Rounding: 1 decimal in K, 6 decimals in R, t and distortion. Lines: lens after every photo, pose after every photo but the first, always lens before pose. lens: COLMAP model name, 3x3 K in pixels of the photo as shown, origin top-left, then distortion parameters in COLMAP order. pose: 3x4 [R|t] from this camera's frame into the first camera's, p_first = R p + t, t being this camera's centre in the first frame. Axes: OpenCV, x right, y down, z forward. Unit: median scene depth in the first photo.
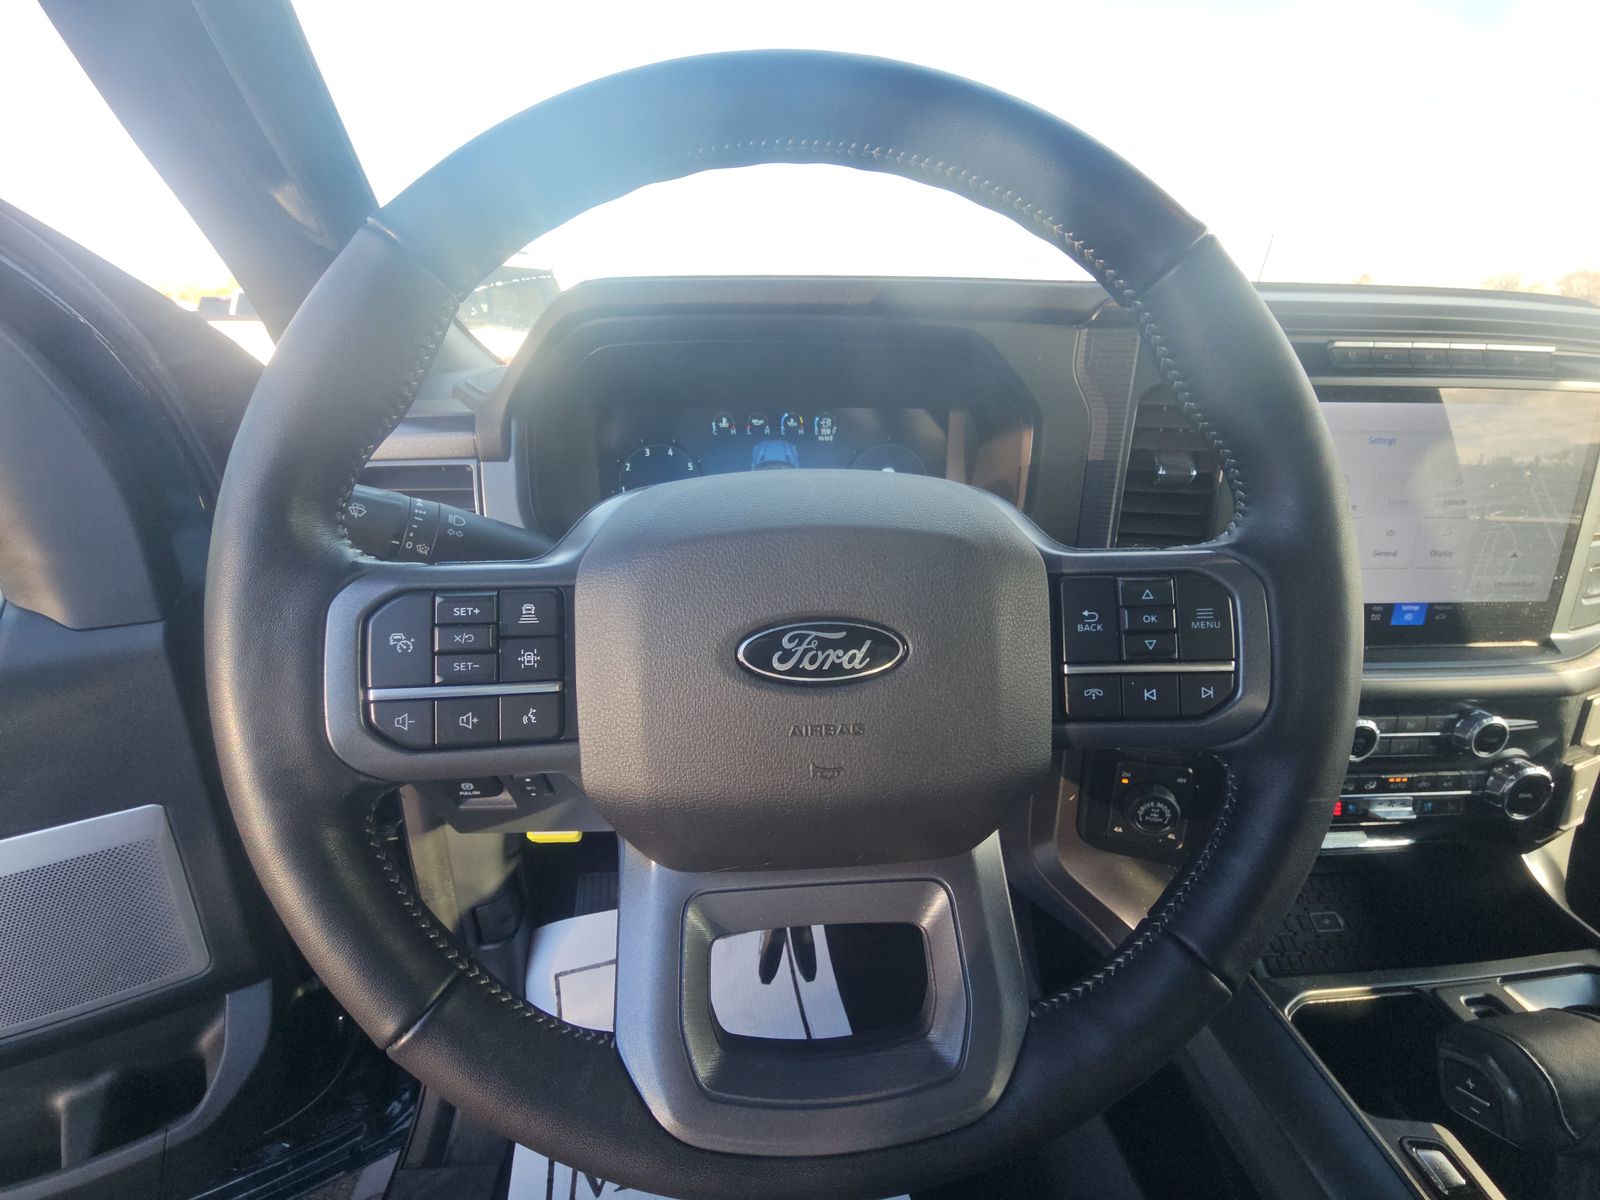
lens RADIAL K [[656.6, 0, 804.4], [0, 656.6, 601.6], [0, 0, 1]] dist [0.009328, -0.005152]
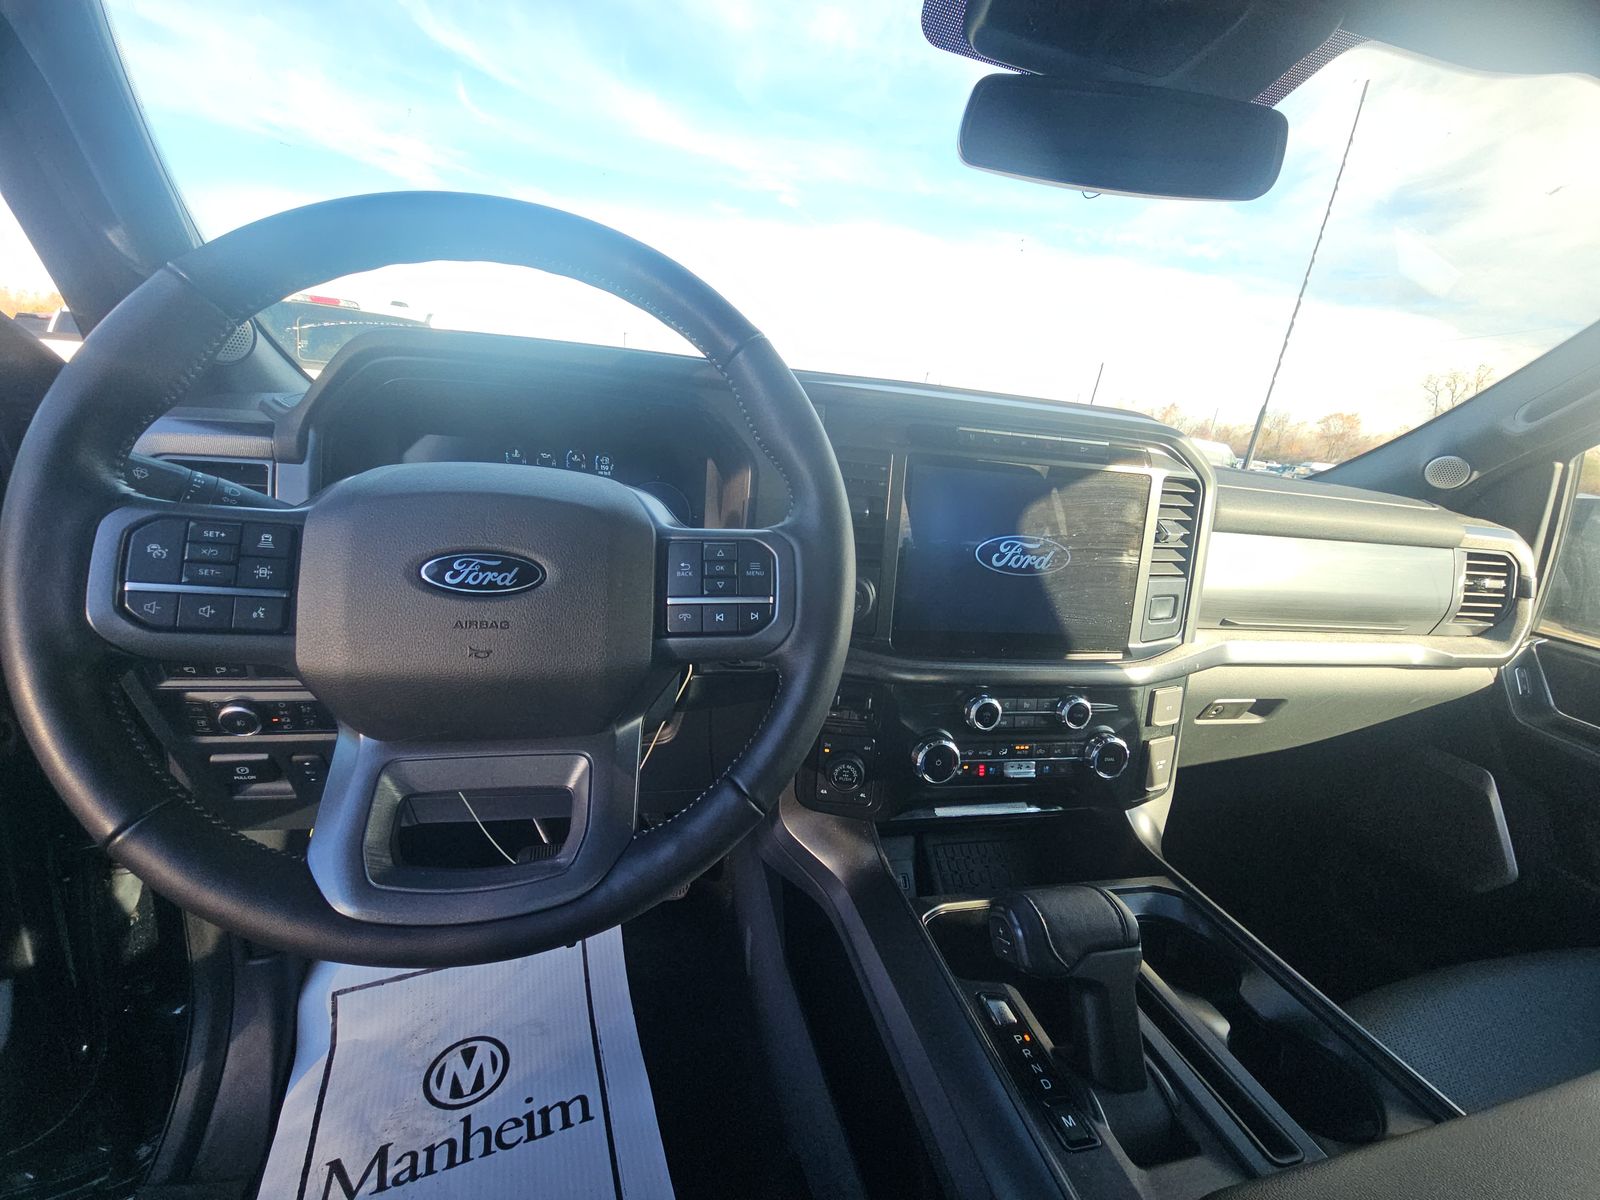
lens RADIAL K [[656.6, 0, 804.3], [0, 656.6, 604.3], [0, 0, 1]] dist [0.009328, -0.005152]
pose [[0.985561, 0.038176, 0.164963, 0.301918], [-0.020007, 0.993683, -0.110430, 0.178579], [-0.168137, 0.105535, 0.980098, -0.345140]]
